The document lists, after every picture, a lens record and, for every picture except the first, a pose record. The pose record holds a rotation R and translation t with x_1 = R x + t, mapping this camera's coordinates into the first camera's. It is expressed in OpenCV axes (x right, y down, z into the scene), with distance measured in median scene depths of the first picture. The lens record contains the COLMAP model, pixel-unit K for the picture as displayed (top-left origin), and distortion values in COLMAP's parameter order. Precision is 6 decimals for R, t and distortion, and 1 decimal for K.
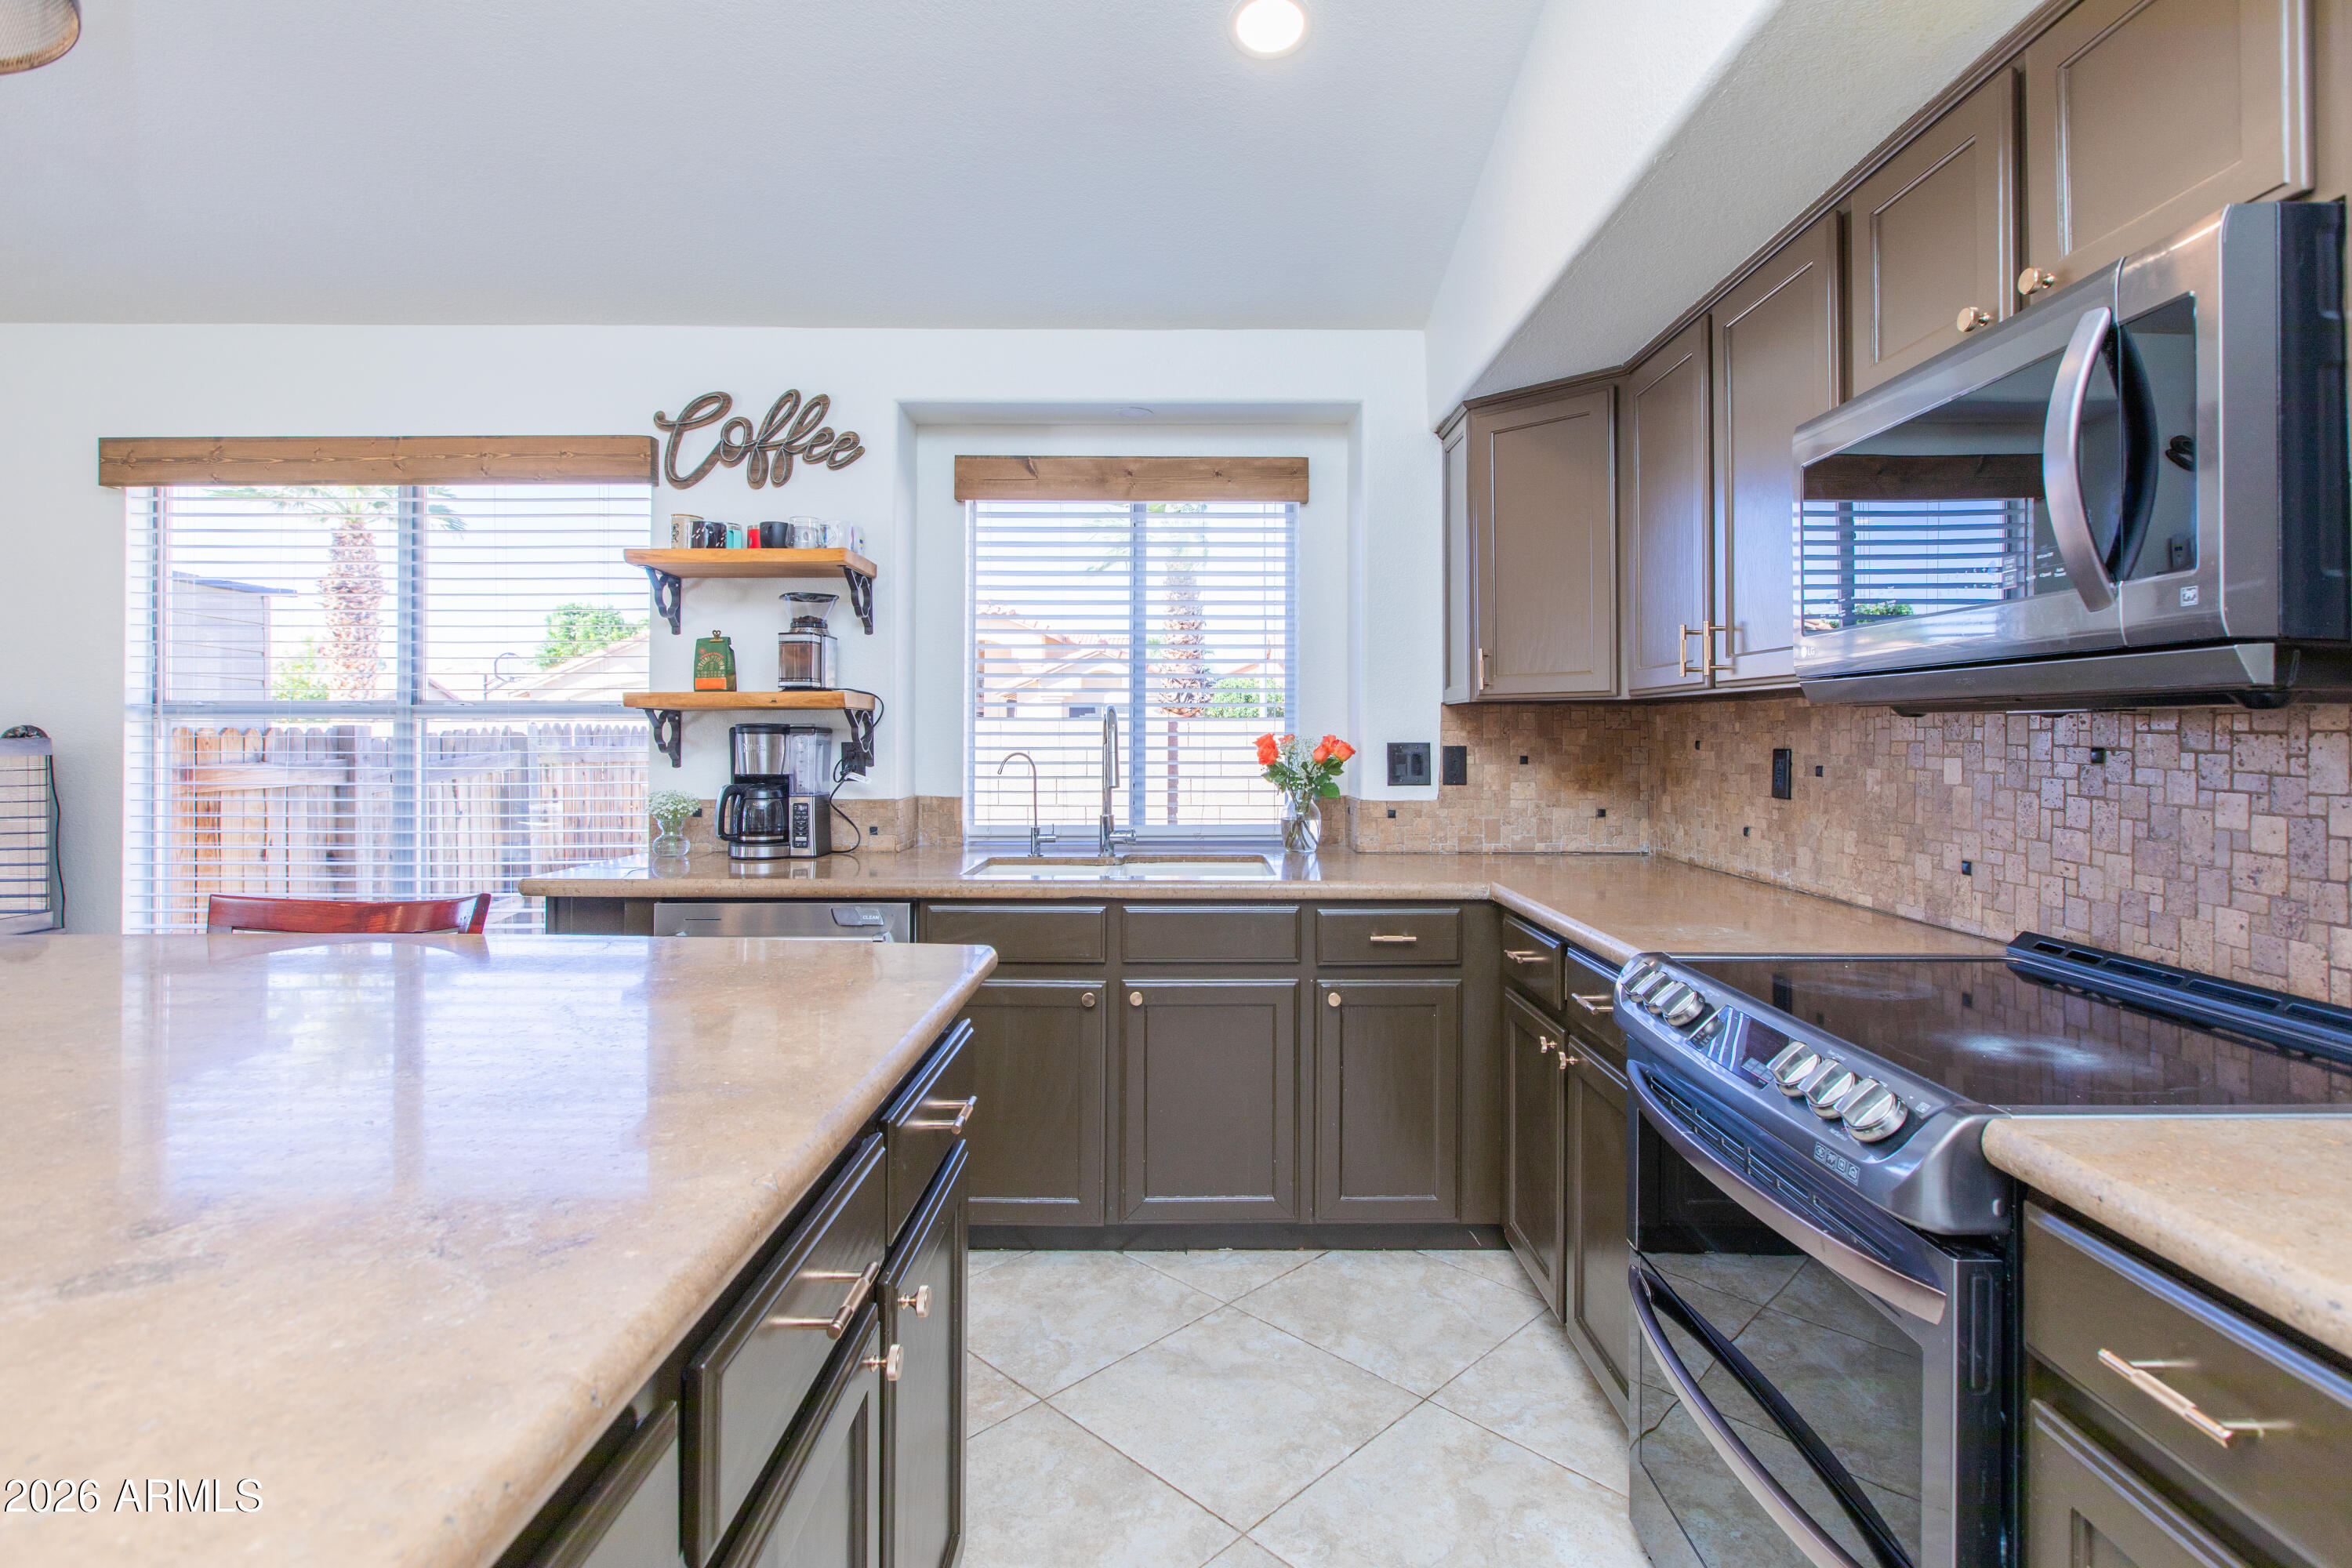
lens RADIAL K [[1160.9, 0, 1206.3], [0, 1160.9, 727.2], [0, 0, 1]] dist [0.005740, 0.000731]
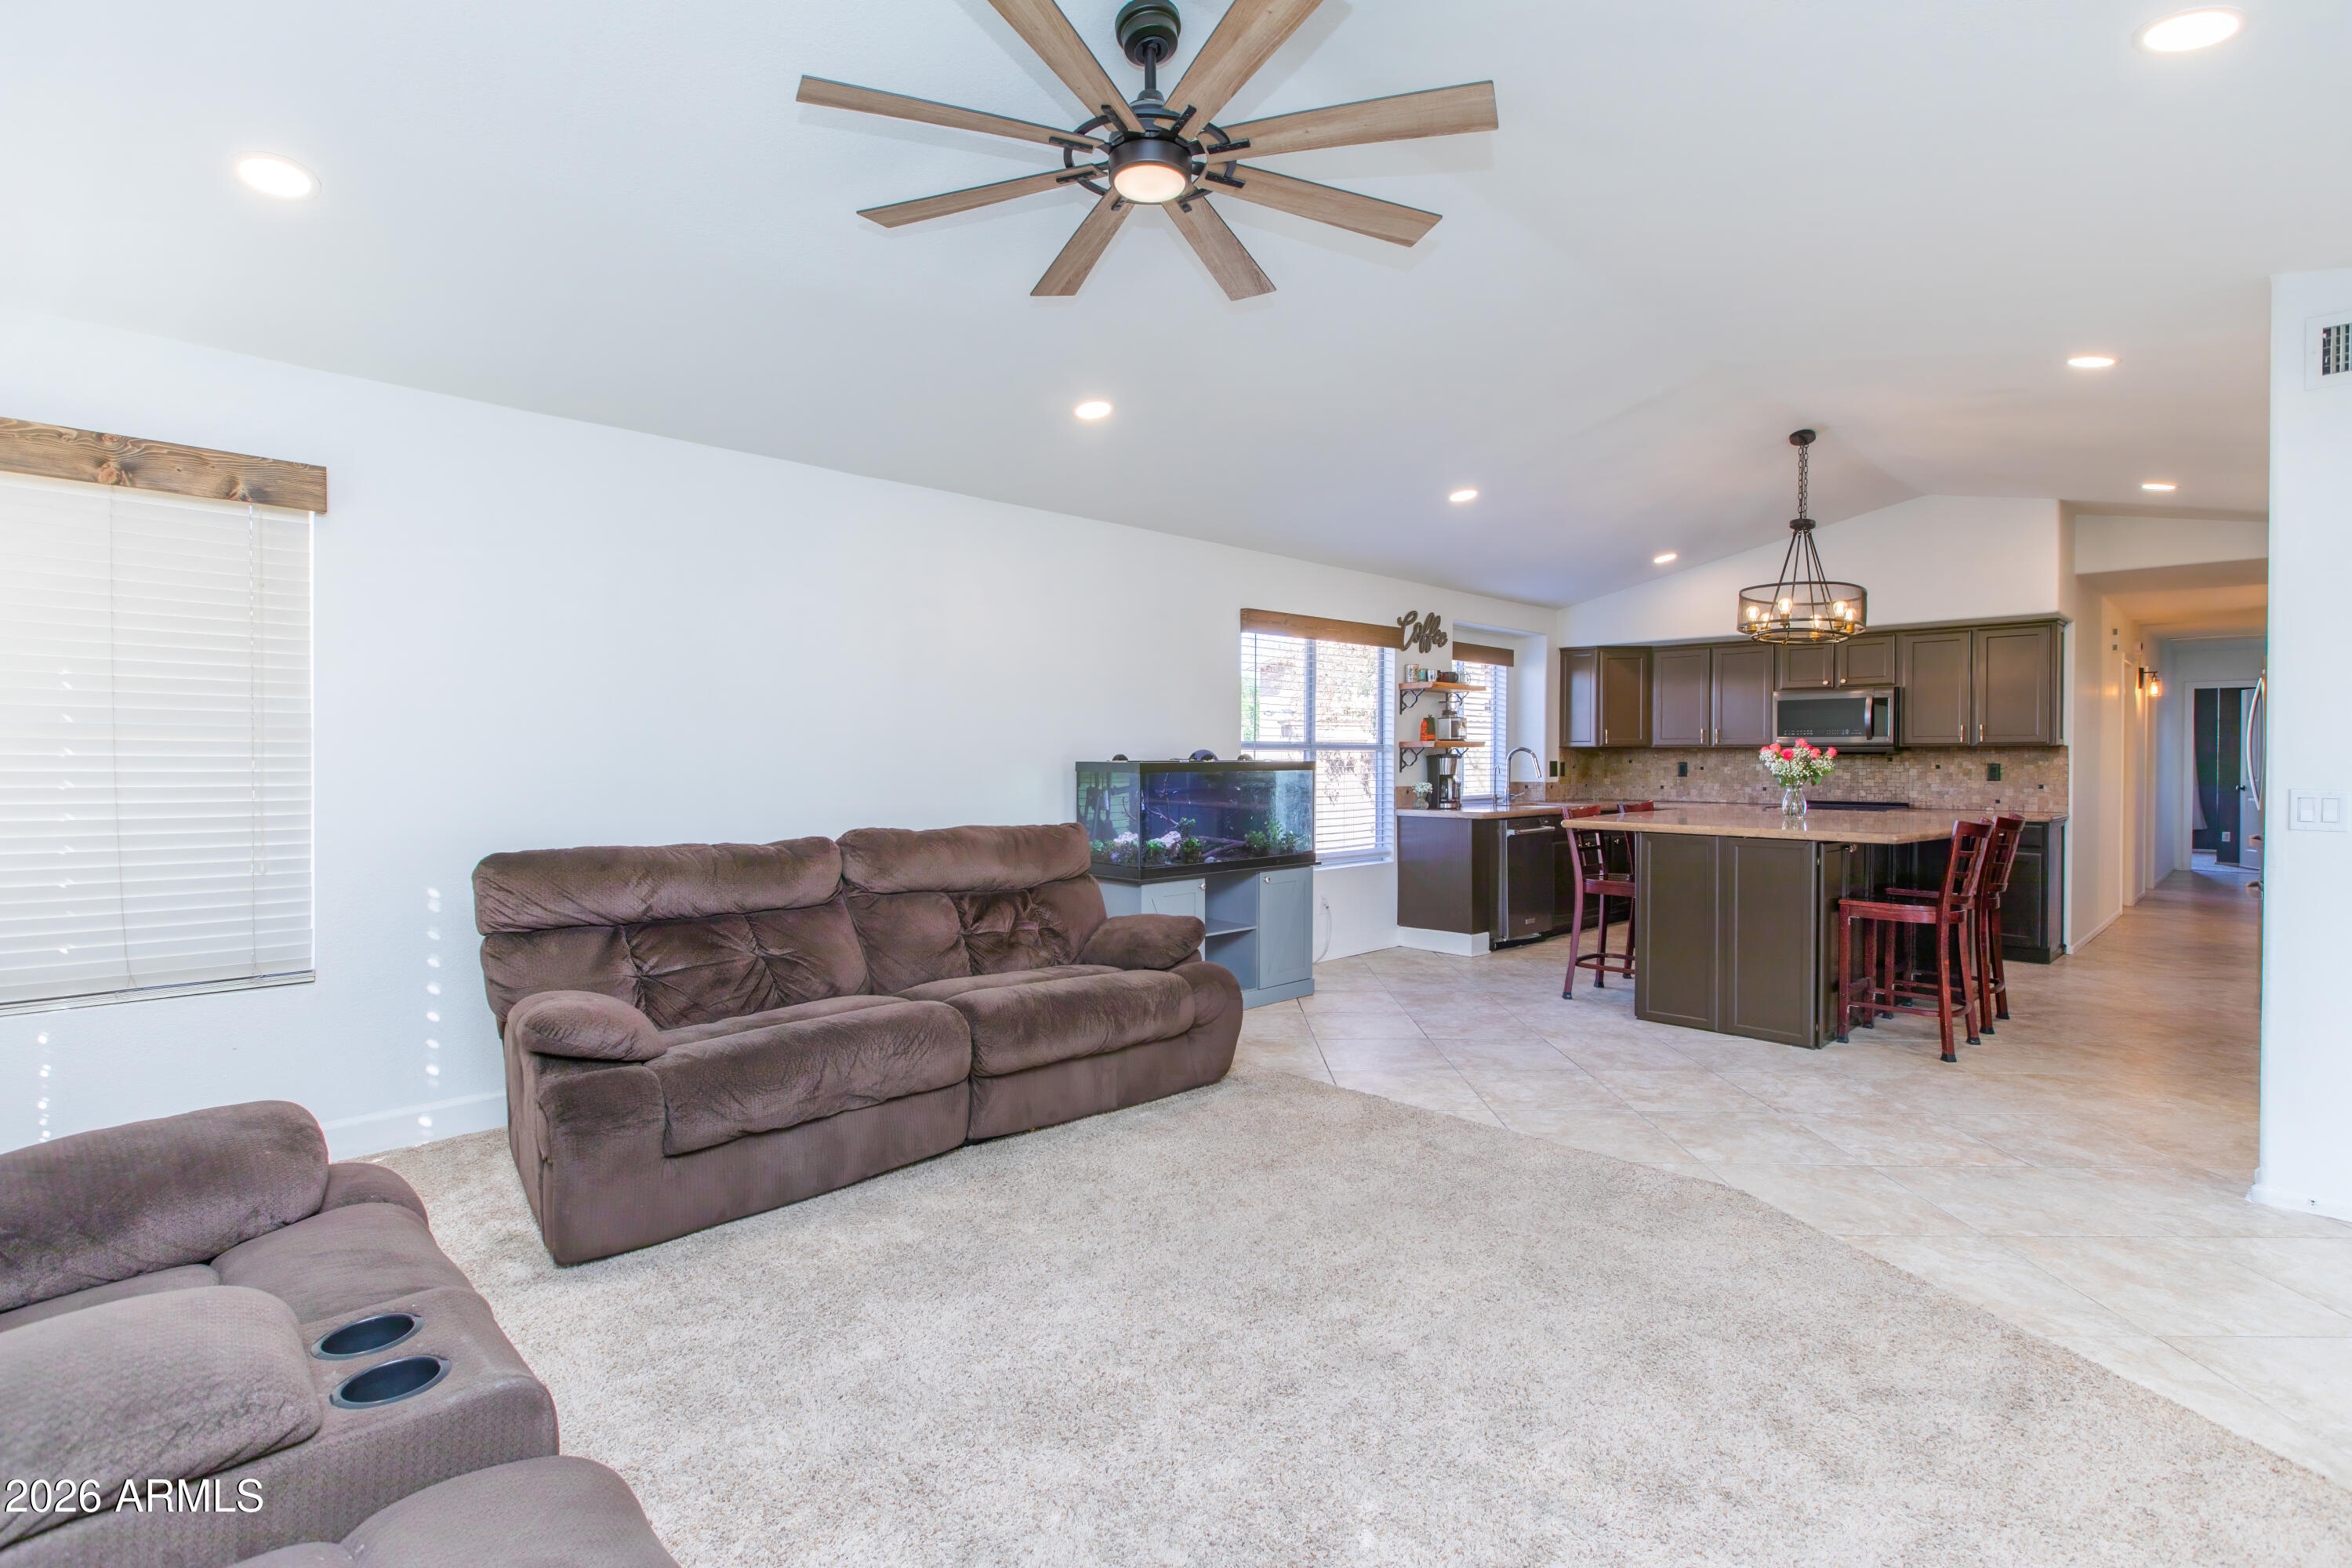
lens RADIAL K [[1124.6, 0, 1178.4], [0, 1124.6, 773.3], [0, 0, 1]] dist [0.003880, -0.000322]
pose [[0.715754, -0.008464, 0.698301, -2.365368], [-0.007965, 0.999763, 0.020282, -0.003751], [-0.698307, -0.020079, 0.715517, -0.296280]]
